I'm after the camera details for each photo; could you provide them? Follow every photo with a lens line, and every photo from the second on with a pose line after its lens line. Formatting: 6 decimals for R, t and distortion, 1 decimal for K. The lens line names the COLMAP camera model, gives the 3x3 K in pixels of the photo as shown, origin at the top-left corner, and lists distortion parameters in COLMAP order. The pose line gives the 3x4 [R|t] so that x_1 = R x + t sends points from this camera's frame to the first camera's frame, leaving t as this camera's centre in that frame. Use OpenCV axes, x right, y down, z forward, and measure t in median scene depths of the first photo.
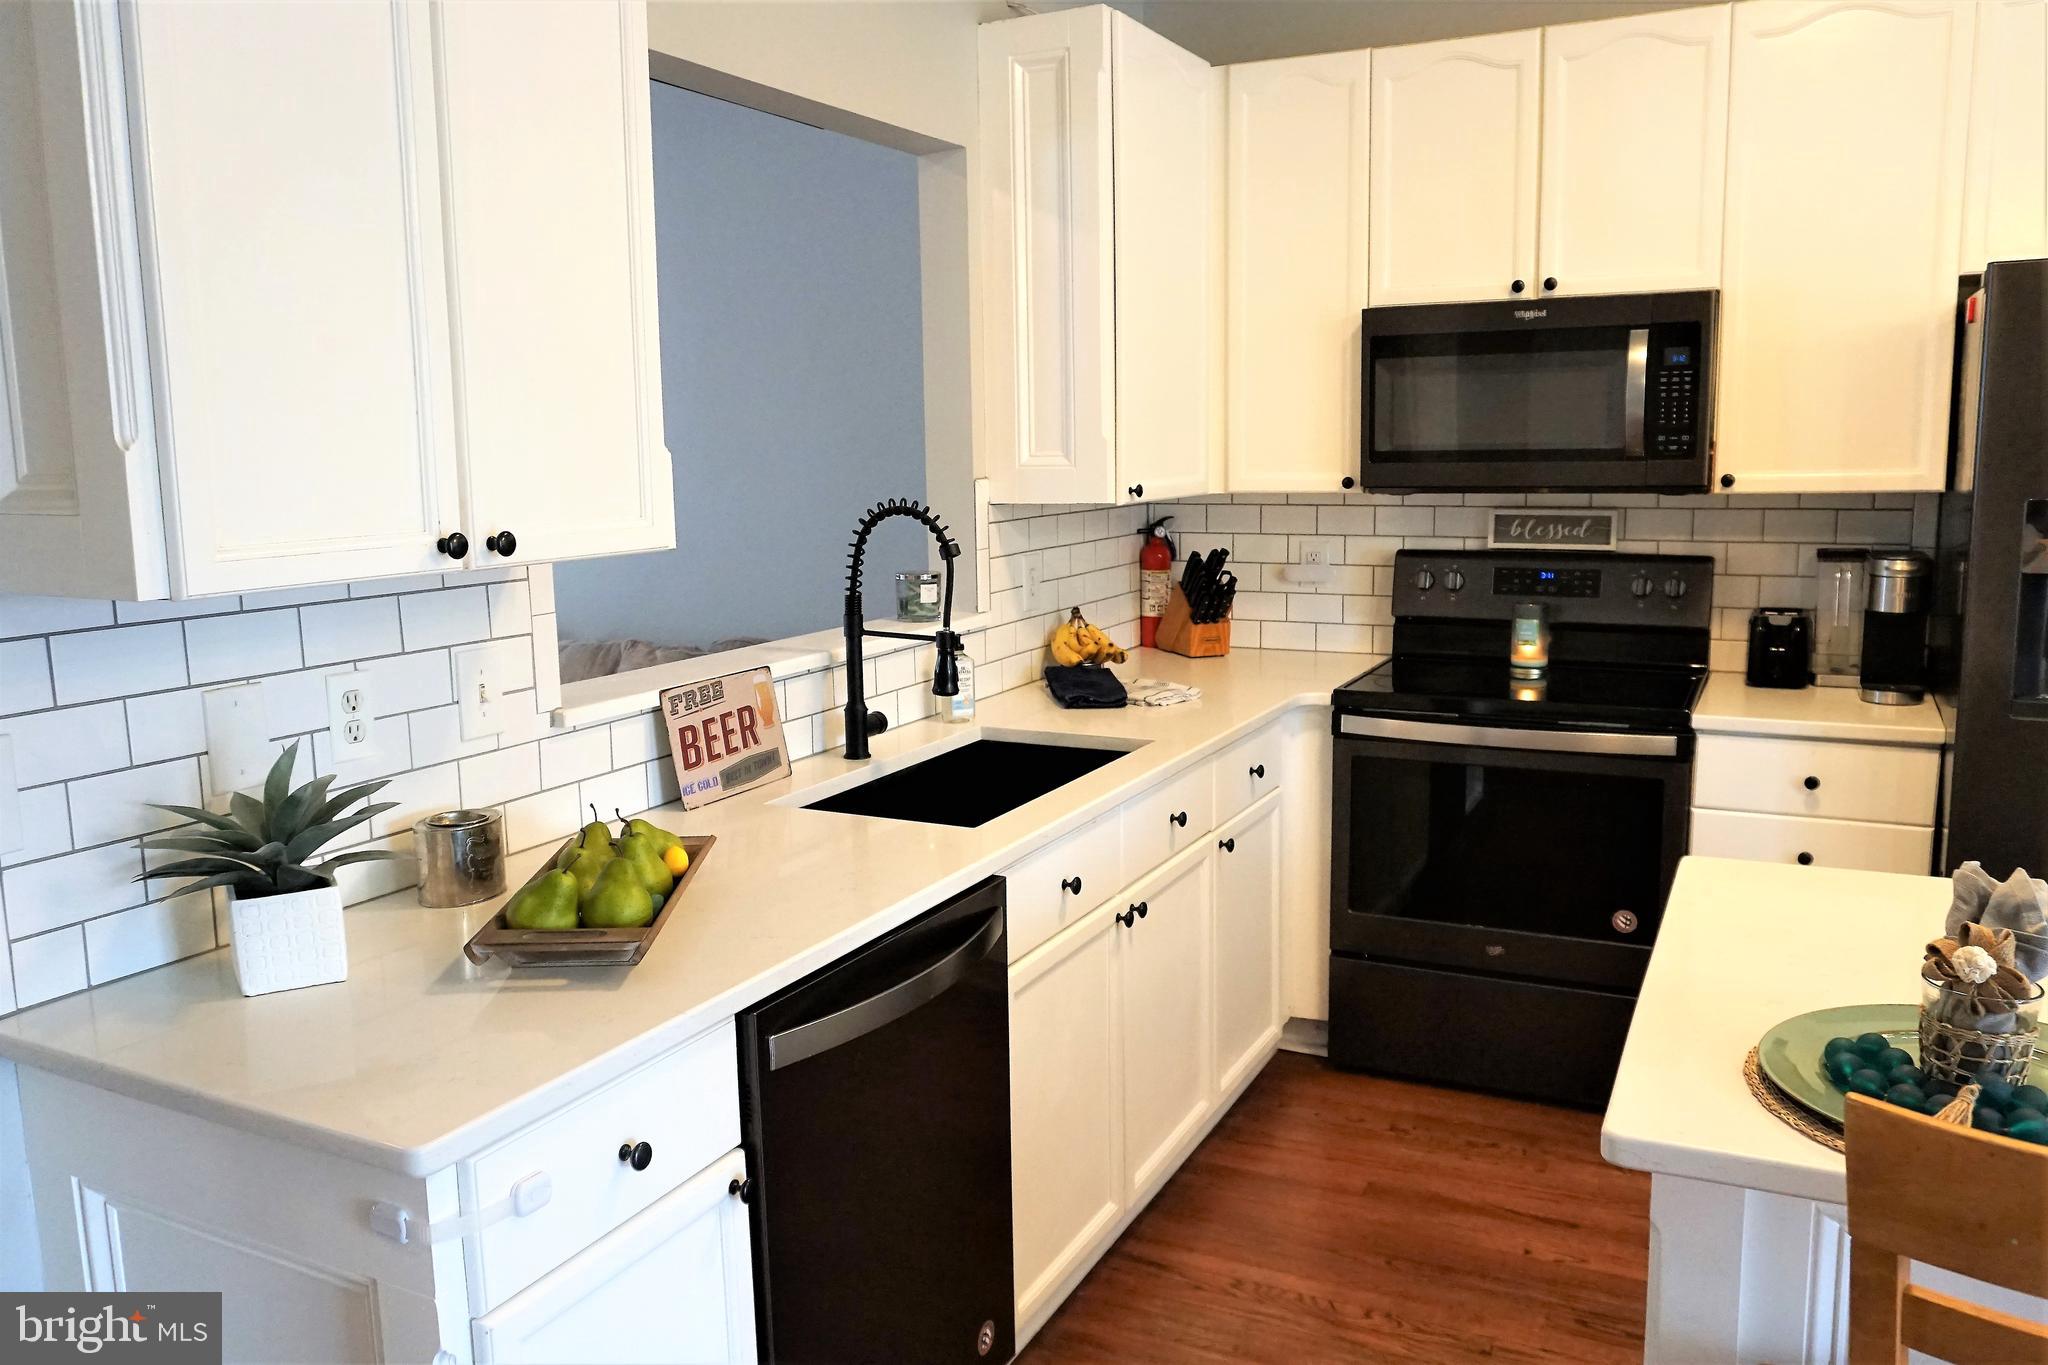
lens RADIAL K [[1543.6, 0, 1009.5], [0, 1543.6, 688.3], [0, 0, 1]] dist [-0.046471, 0.042320]
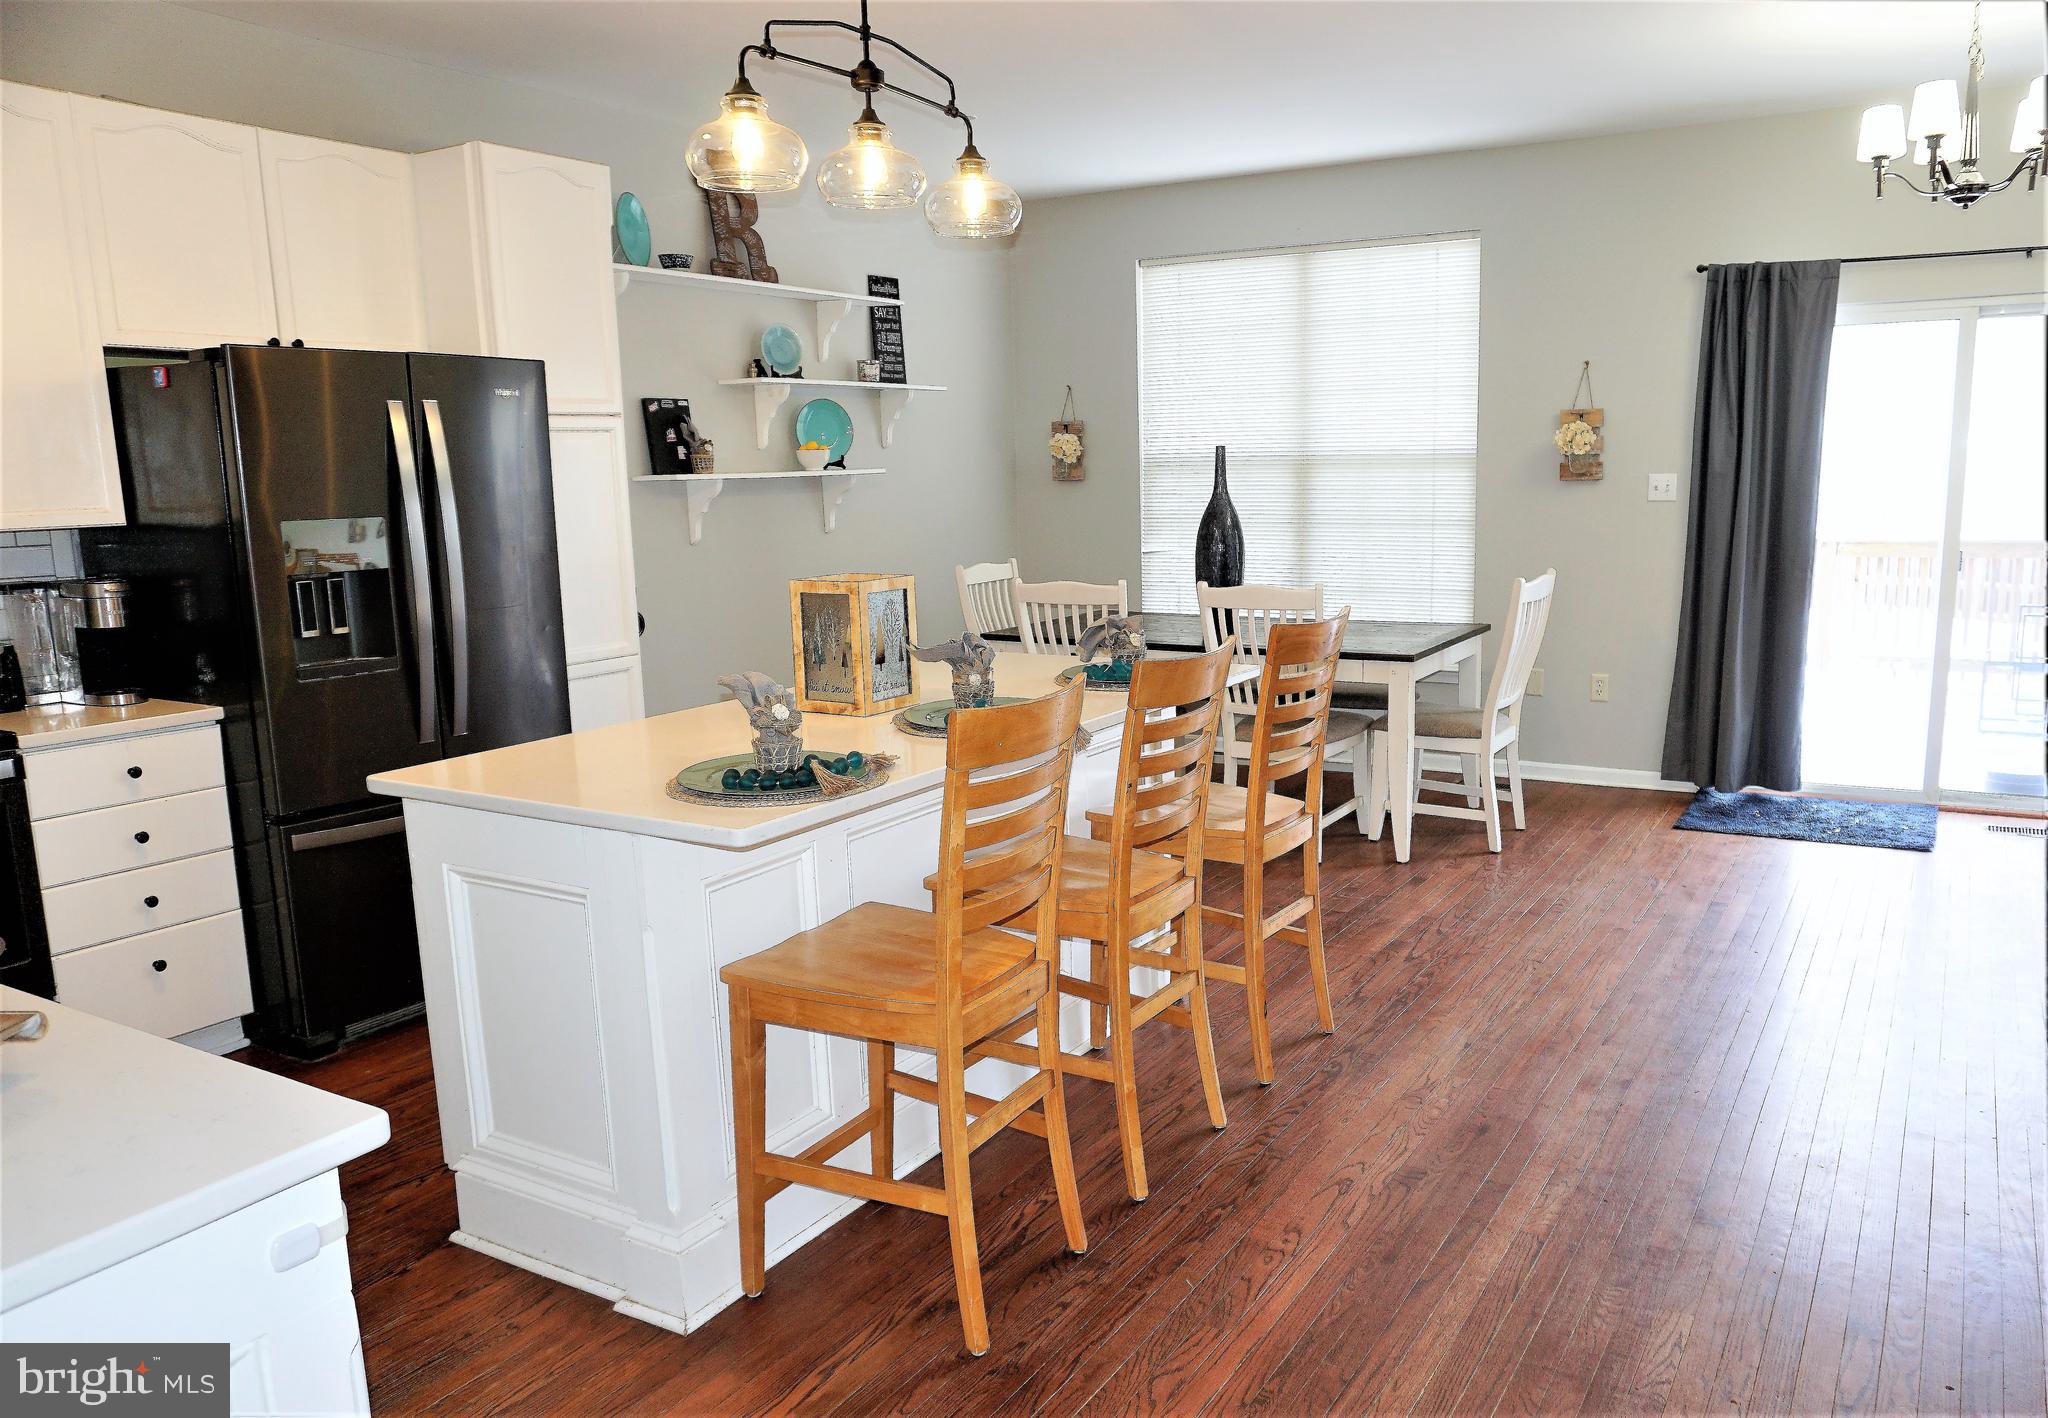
lens RADIAL K [[1478.7, 0, 1121.6], [0, 1478.7, 760.6], [0, 0, 1]] dist [-0.046428, 0.041358]
pose [[0.042049, -0.175680, 0.983549, -0.538973], [0.166564, 0.971876, 0.166474, -0.007130], [-0.985134, 0.156824, 0.070129, 0.164117]]
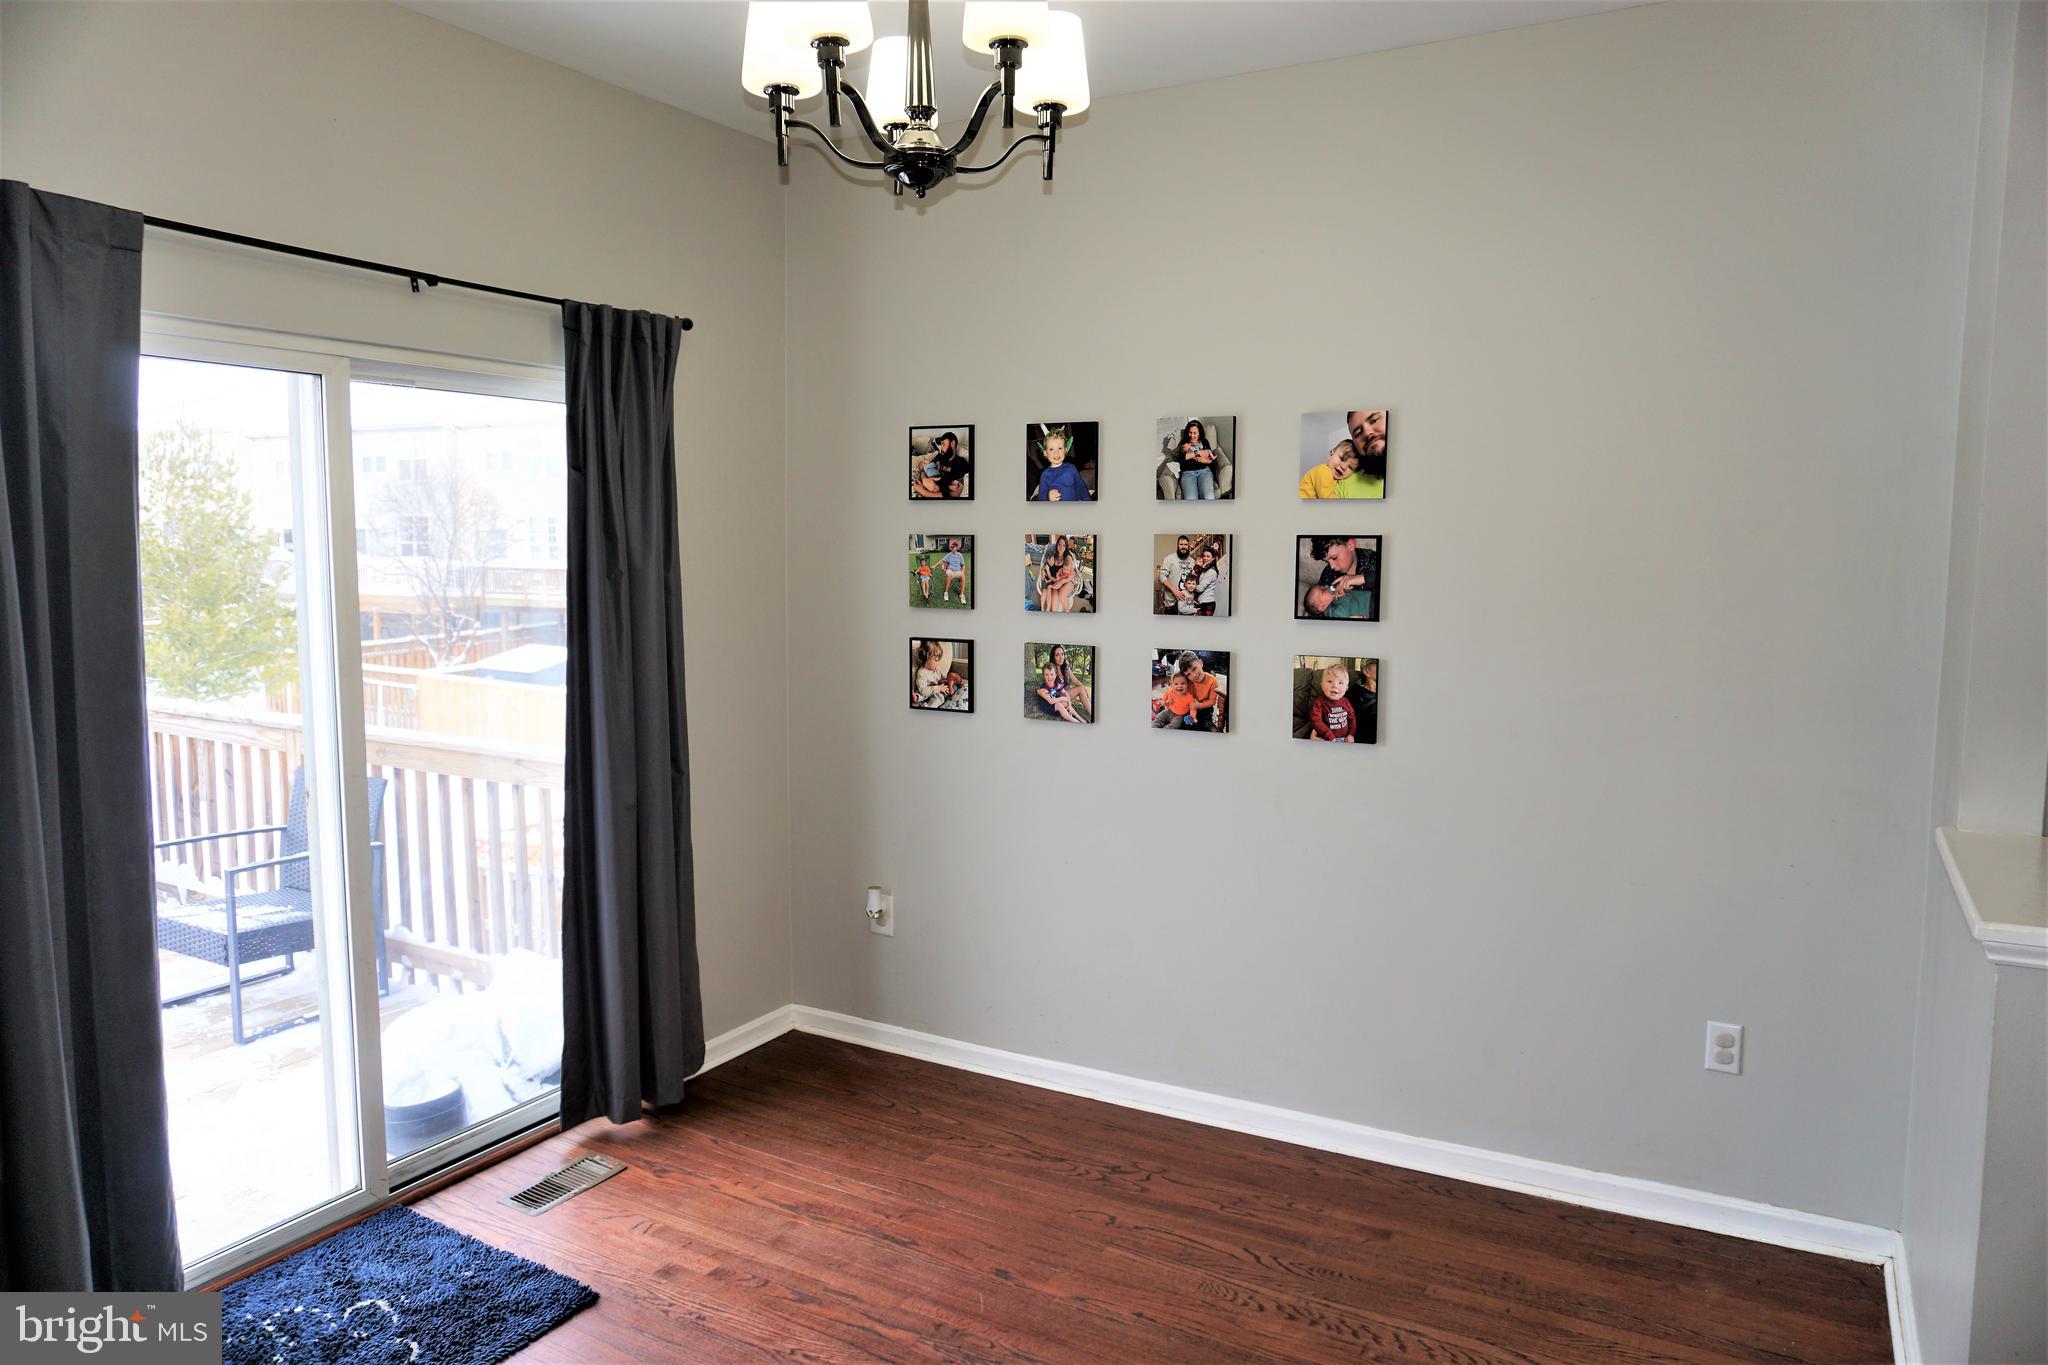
lens RADIAL K [[1379.9, 0, 1021.7], [0, 1379.9, 696.2], [0, 0, 1]] dist [-0.042641, 0.033611]
pose [[-0.998834, 0.019492, 0.044156, 0.830171], [0.030247, 0.965700, 0.257893, -0.077910], [-0.037614, 0.258928, -0.965164, 0.149302]]
